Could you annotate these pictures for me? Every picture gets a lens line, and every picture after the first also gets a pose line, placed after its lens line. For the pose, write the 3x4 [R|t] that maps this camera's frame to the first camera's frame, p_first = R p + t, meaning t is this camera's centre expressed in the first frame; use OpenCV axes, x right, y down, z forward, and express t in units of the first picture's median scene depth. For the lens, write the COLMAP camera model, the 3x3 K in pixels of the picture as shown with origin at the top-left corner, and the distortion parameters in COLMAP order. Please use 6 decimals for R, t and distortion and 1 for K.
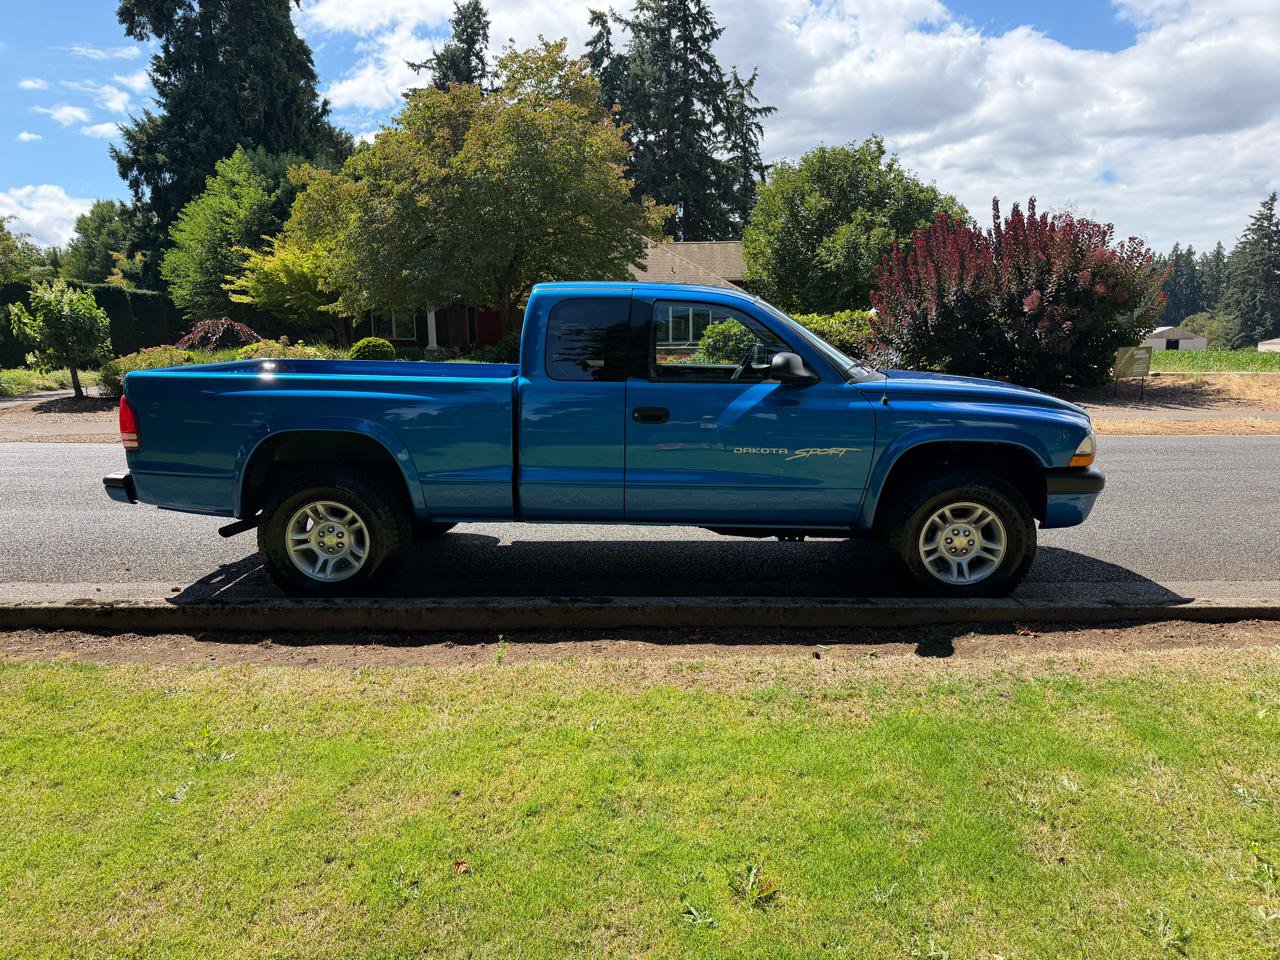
lens RADIAL K [[869.6, 0, 646.6], [0, 869.6, 480.5], [0, 0, 1]] dist [0.001187, -0.036181]
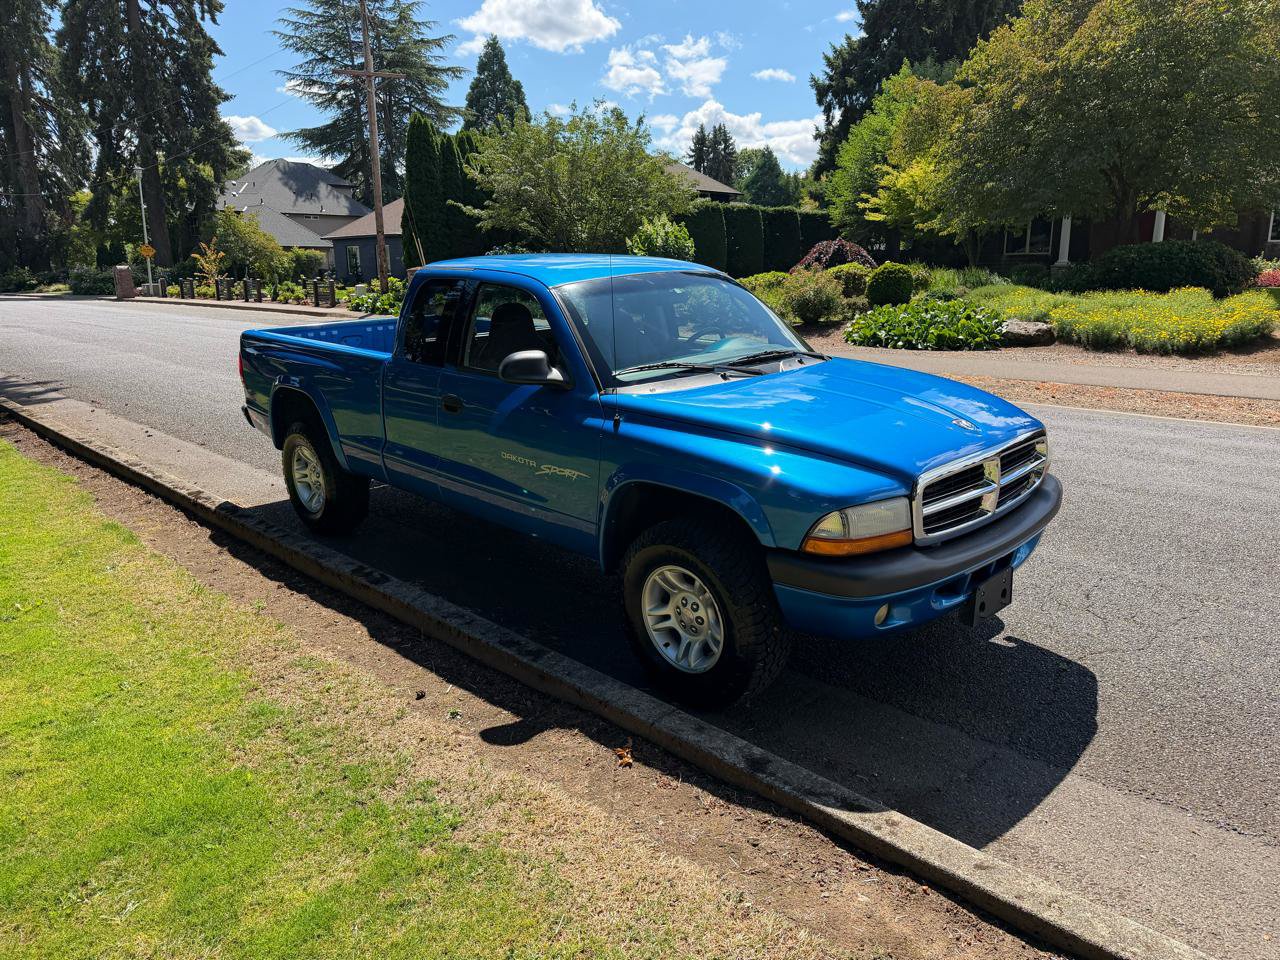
lens RADIAL K [[869.6, 0, 646.6], [0, 869.6, 480.5], [0, 0, 1]] dist [0.001187, -0.036181]
pose [[0.714897, 0.161142, -0.680409, 0.096485], [-0.090553, 0.986224, 0.138427, -0.017159], [0.693342, -0.037348, 0.719640, 0.049918]]
